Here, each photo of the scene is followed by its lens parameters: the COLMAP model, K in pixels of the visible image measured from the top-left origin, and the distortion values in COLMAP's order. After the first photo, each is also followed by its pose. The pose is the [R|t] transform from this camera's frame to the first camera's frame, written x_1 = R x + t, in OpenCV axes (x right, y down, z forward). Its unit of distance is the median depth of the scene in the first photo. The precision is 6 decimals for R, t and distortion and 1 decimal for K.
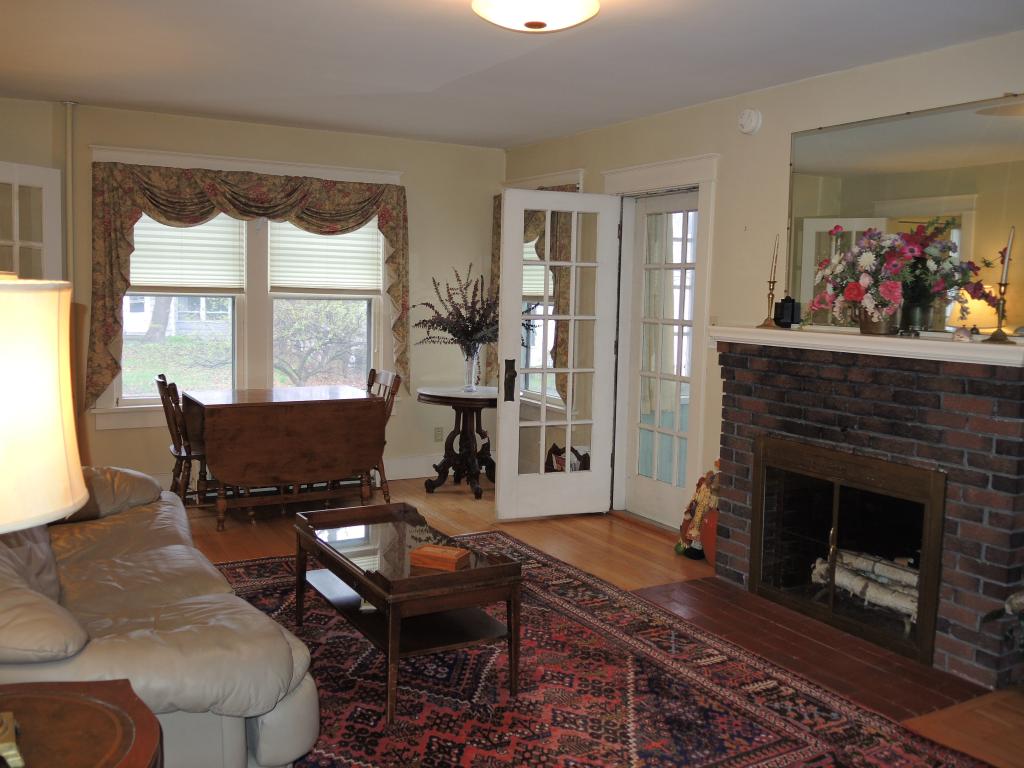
lens RADIAL K [[919.4, 0, 512.0], [0, 919.4, 384.0], [0, 0, 1]] dist [-0.003813, -0.014678]
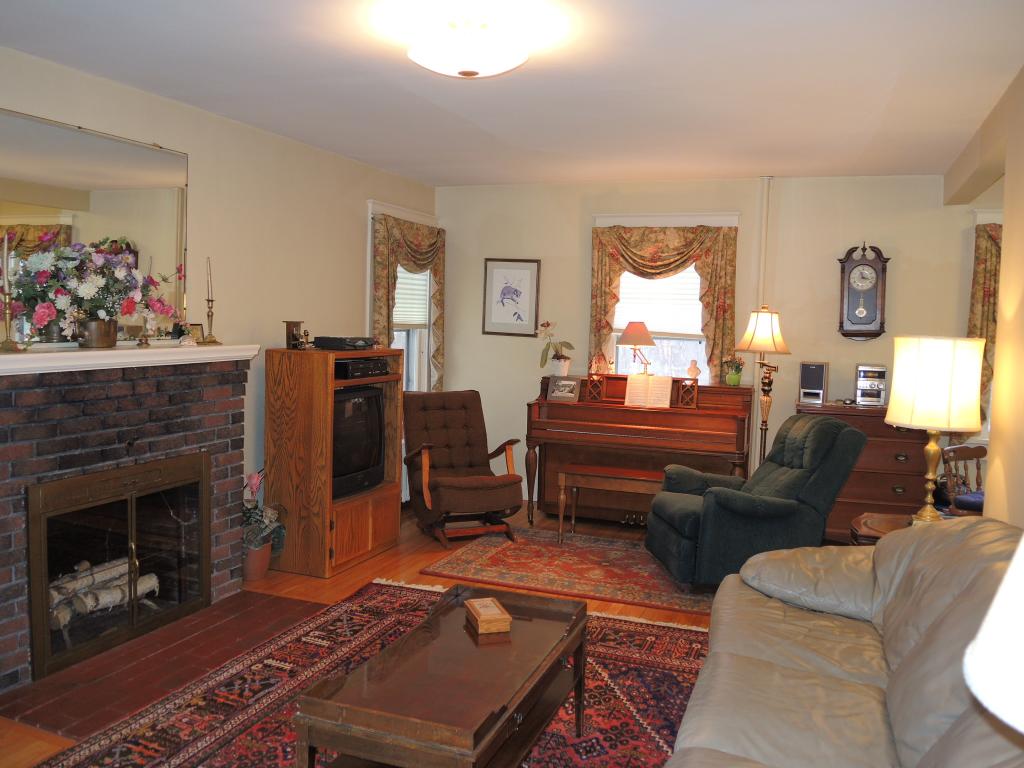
lens RADIAL K [[878.1, 0, 512.0], [0, 878.1, 384.0], [0, 0, 1]] dist [-0.011374, -0.089858]
pose [[-0.639475, -0.102440, 0.761957, -0.665465], [0.034211, 0.986310, 0.161314, -0.163895], [-0.768051, 0.129223, -0.627216, 1.343806]]
